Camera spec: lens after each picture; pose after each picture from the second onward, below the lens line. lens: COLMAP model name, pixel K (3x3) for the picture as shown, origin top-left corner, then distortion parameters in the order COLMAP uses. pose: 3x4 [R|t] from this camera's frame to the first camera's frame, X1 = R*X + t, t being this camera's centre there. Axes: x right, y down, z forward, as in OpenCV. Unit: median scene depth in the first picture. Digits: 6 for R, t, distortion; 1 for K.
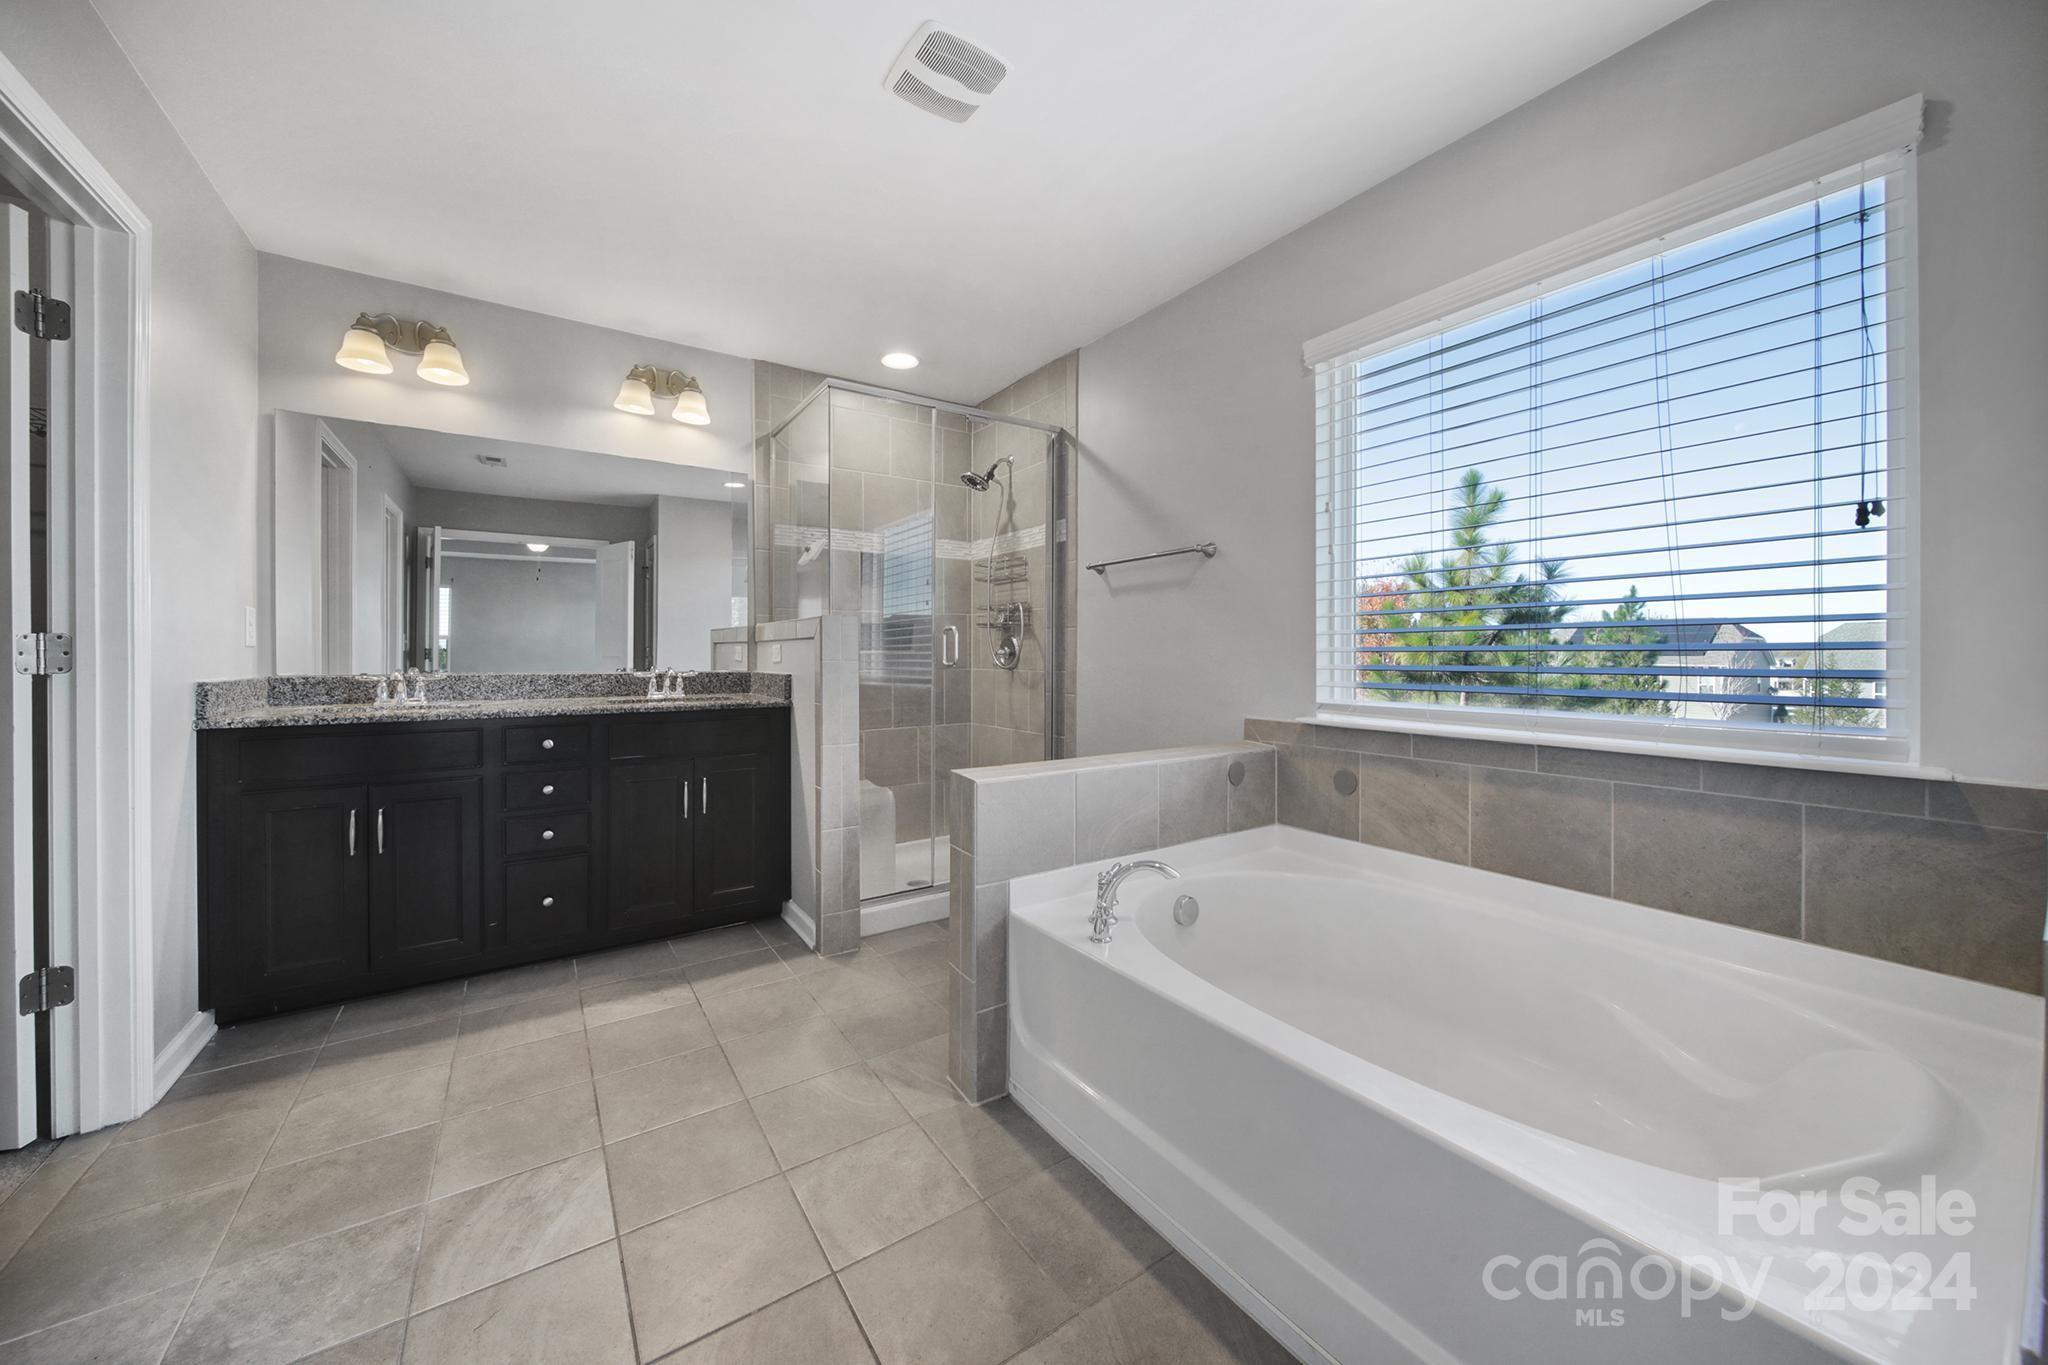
lens RADIAL K [[723.2, 0, 1026.8], [0, 723.2, 674.6], [0, 0, 1]] dist [0.001546, -0.001805]
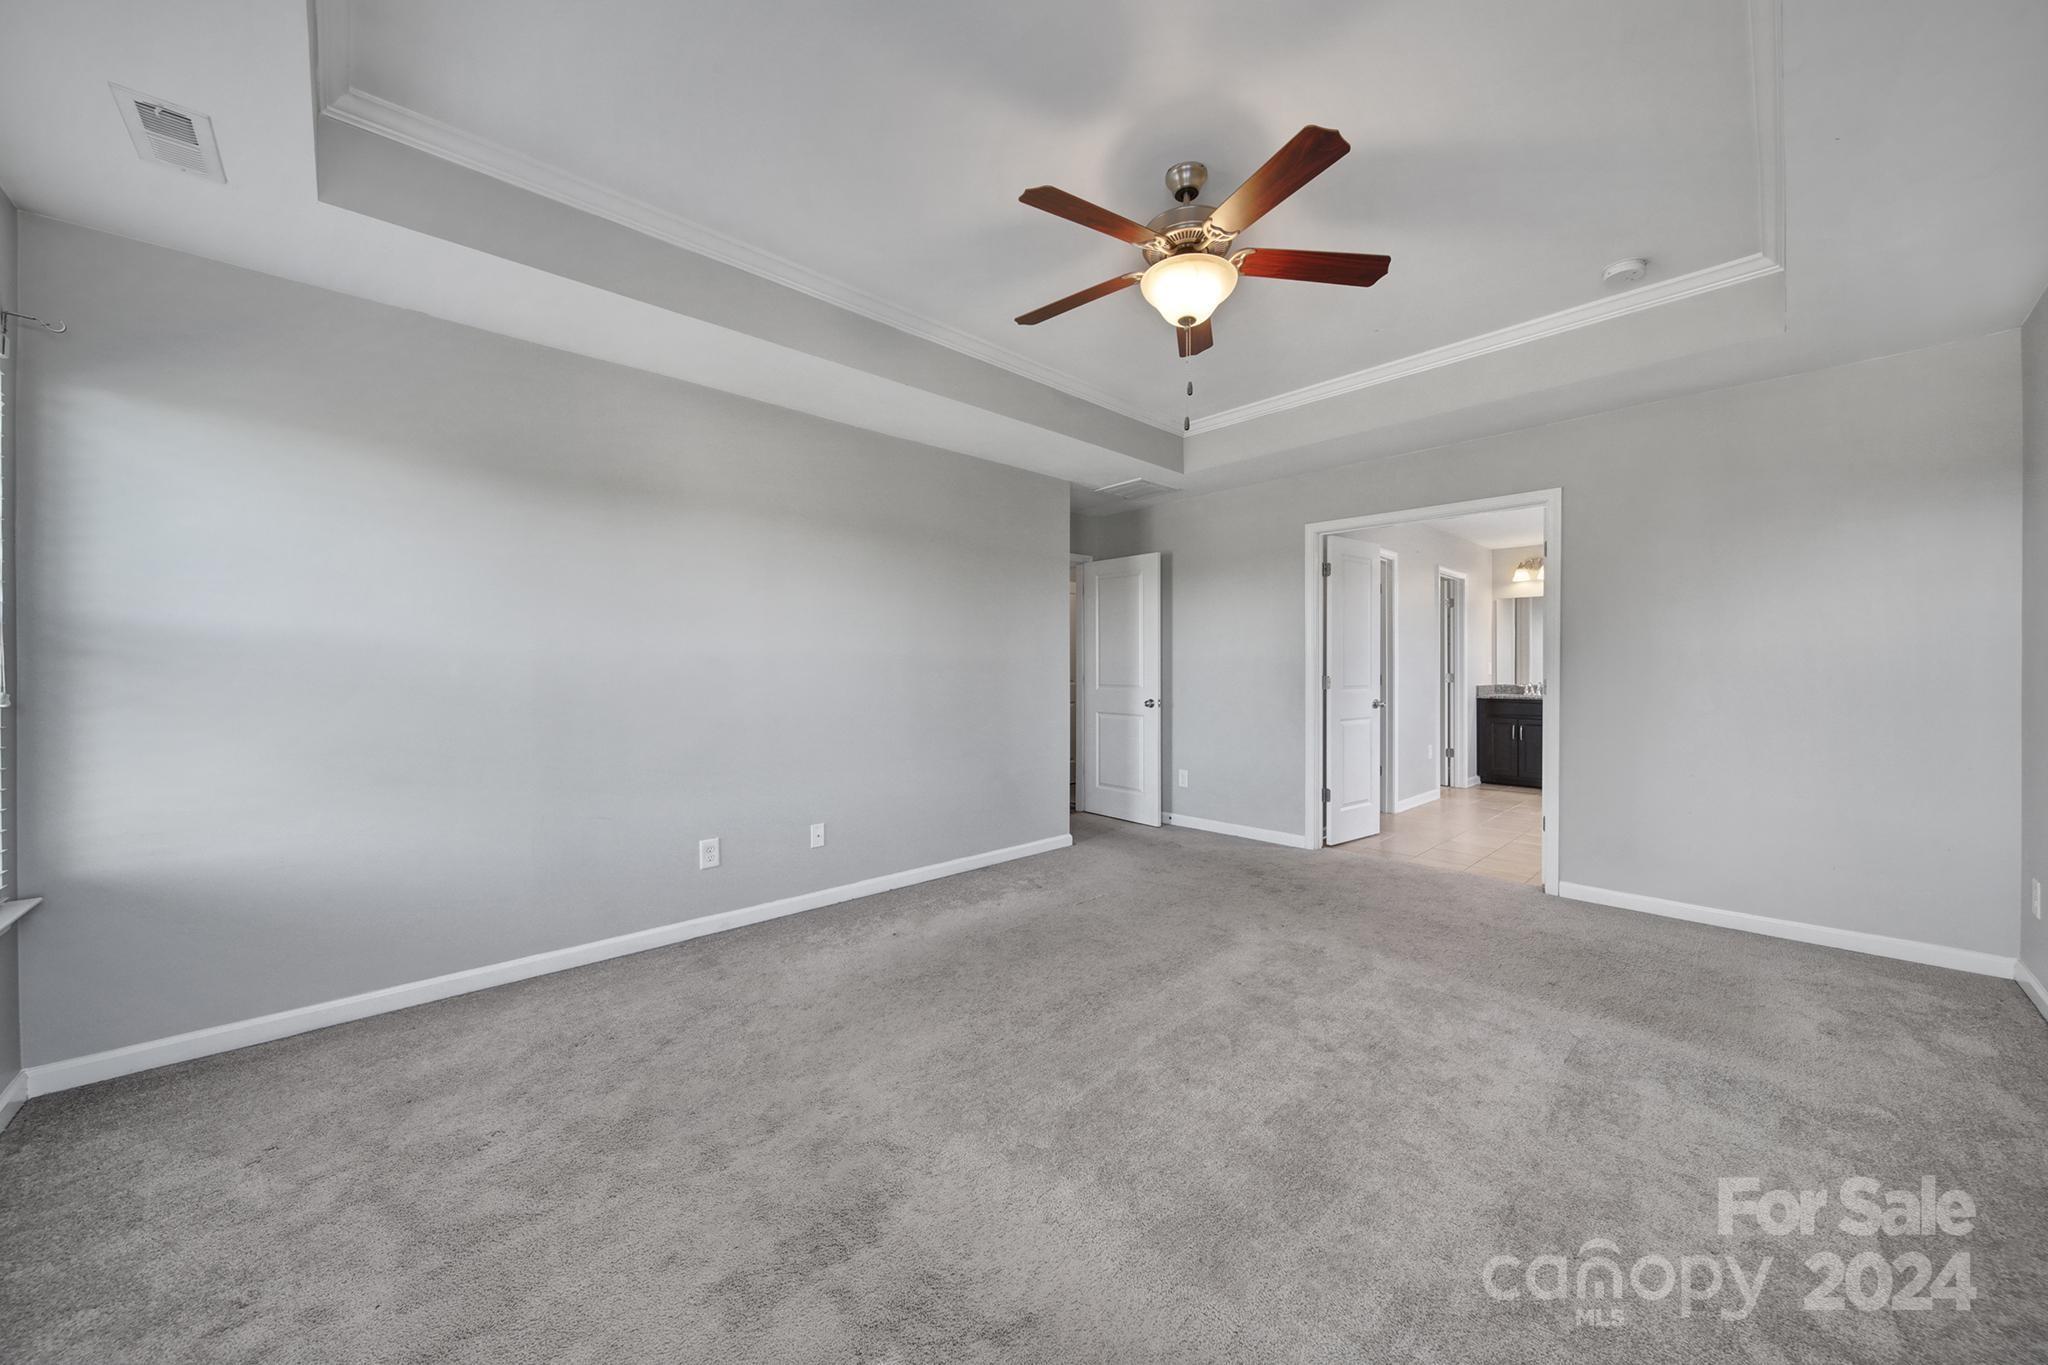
lens RADIAL K [[723.2, 0, 1026.8], [0, 723.2, 674.6], [0, 0, 1]] dist [0.001546, -0.001805]
pose [[0.156126, -0.010091, -0.987686, 1.892306], [-0.013110, 0.999839, -0.012287, 0.028482], [0.987650, 0.014867, 0.155968, -1.630677]]
